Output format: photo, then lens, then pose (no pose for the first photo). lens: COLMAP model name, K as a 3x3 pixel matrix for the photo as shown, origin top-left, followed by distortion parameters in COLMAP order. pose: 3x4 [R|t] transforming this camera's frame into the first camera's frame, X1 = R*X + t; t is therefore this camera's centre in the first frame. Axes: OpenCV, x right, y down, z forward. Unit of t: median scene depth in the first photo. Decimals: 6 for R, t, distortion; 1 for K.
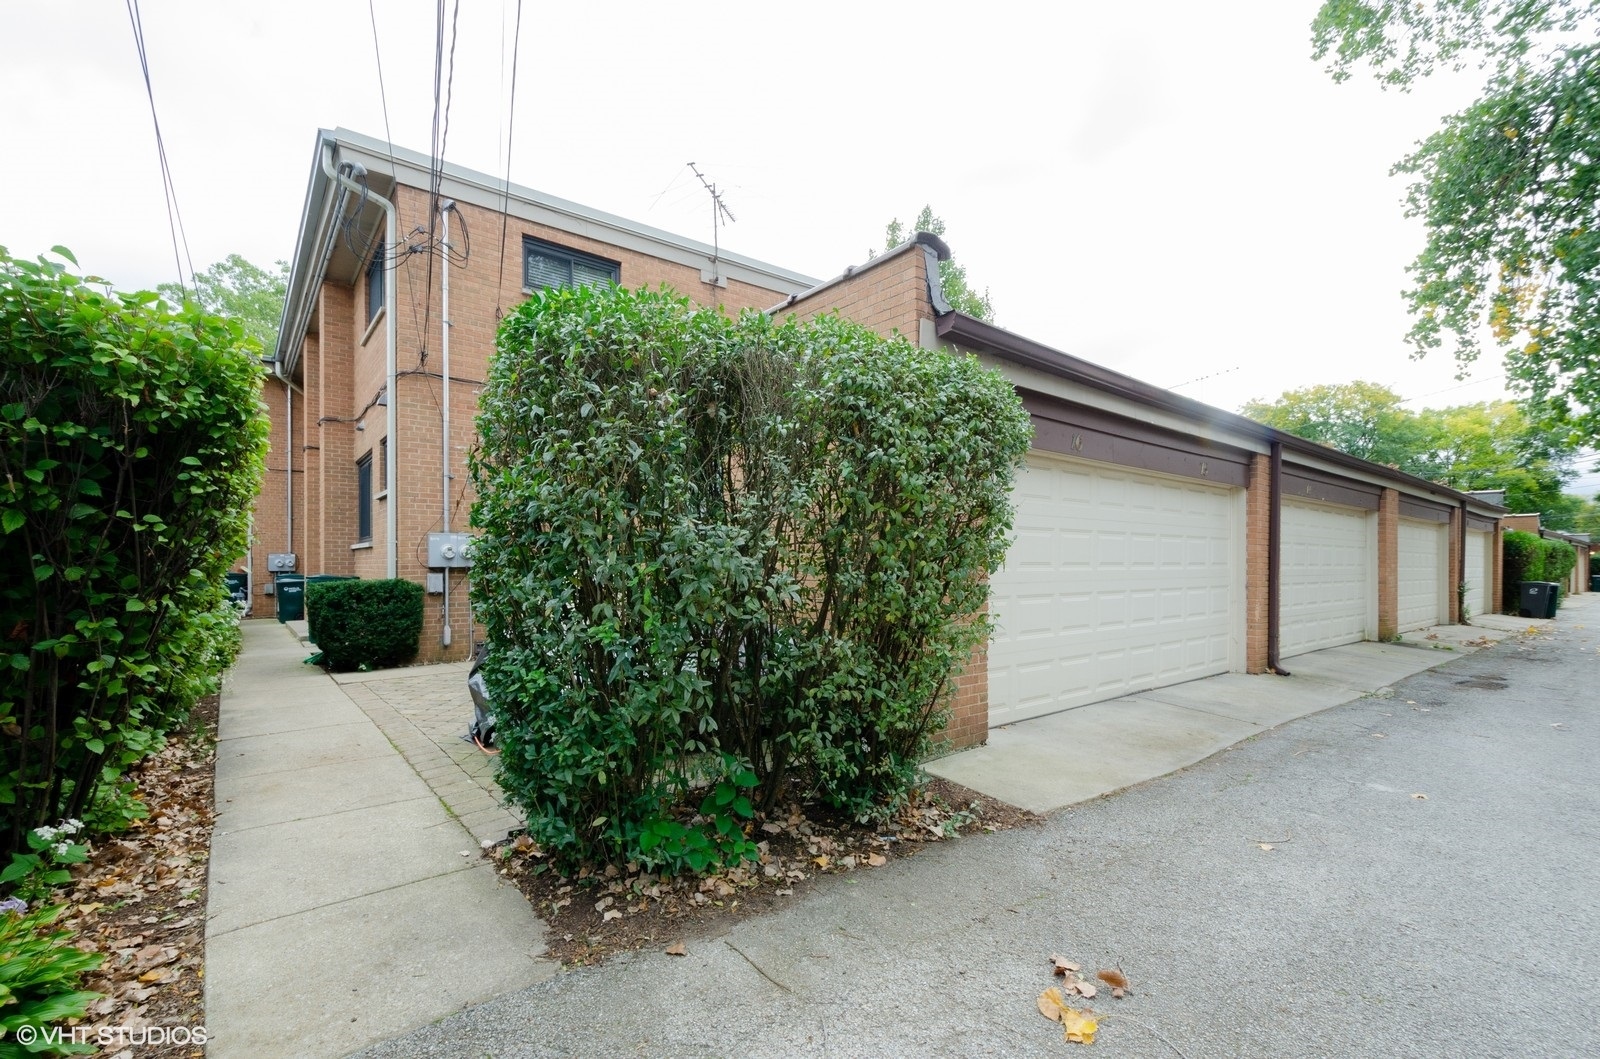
lens RADIAL K [[705.6, 0, 806.0], [0, 705.6, 565.0], [0, 0, 1]] dist [0.000382, -0.000300]
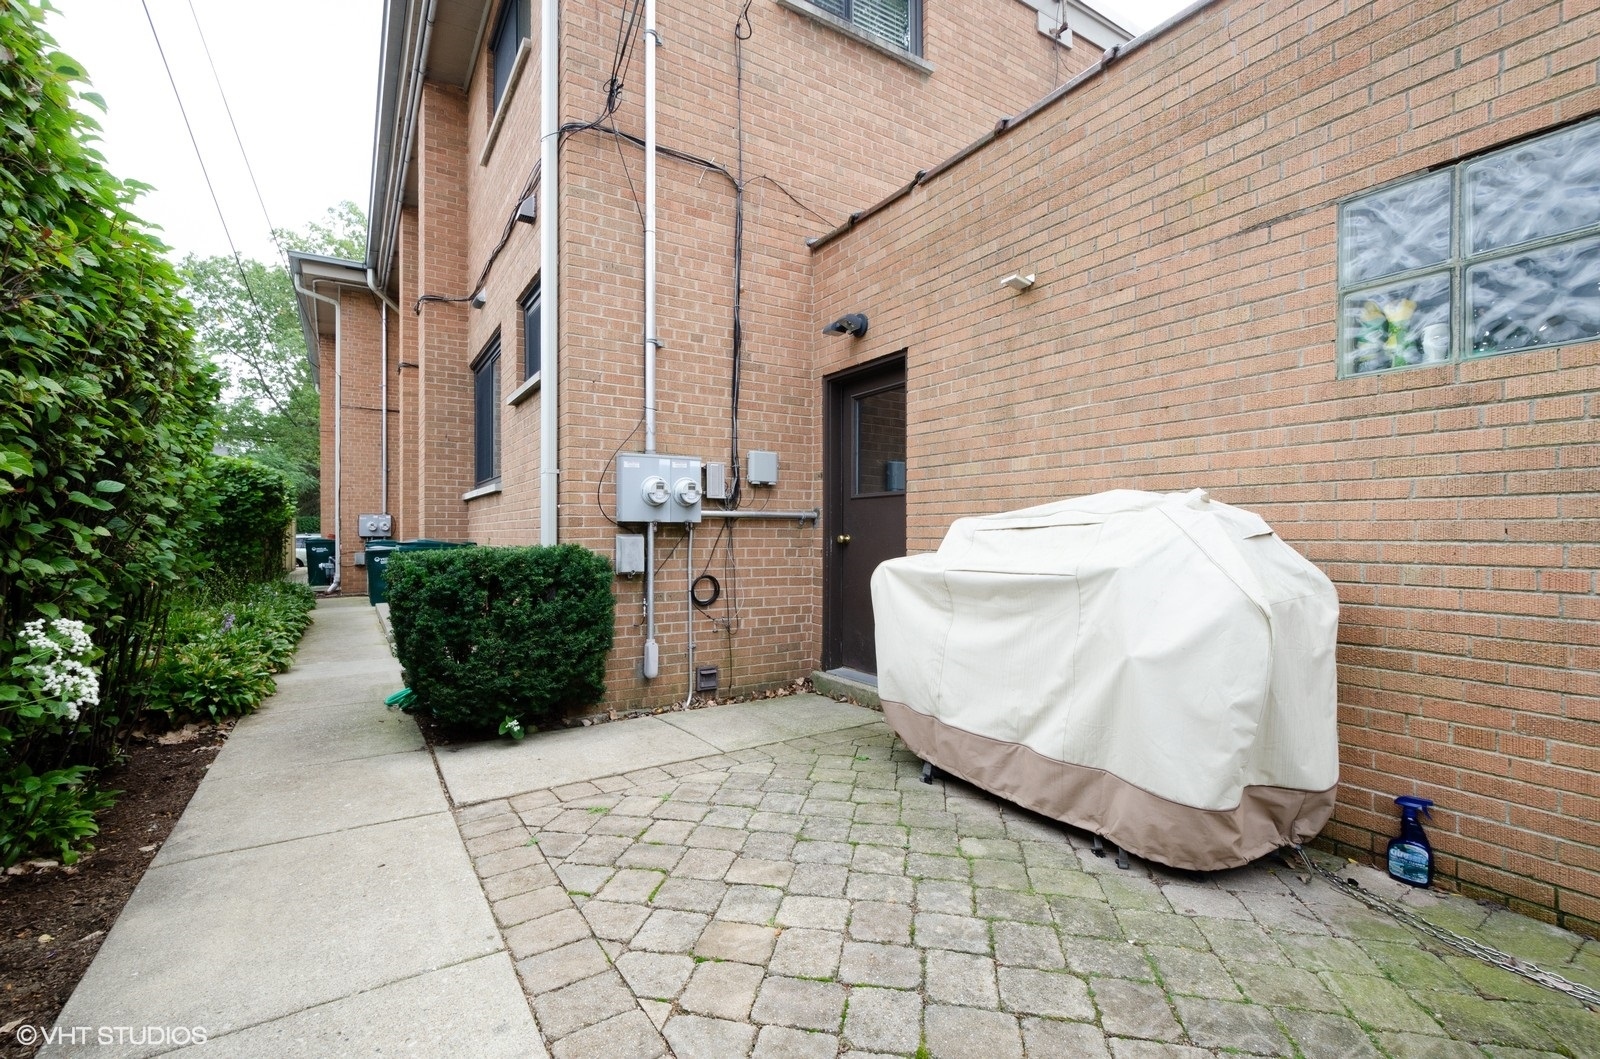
lens RADIAL K [[705.6, 0, 799.2], [0, 705.6, 532.7], [0, 0, 1]] dist [0.000382, -0.000300]
pose [[0.993764, 0.000450, -0.111502, -0.342691], [-0.000666, 0.999998, -0.001893, 0.010972], [0.111501, 0.001956, 0.993762, 0.503874]]
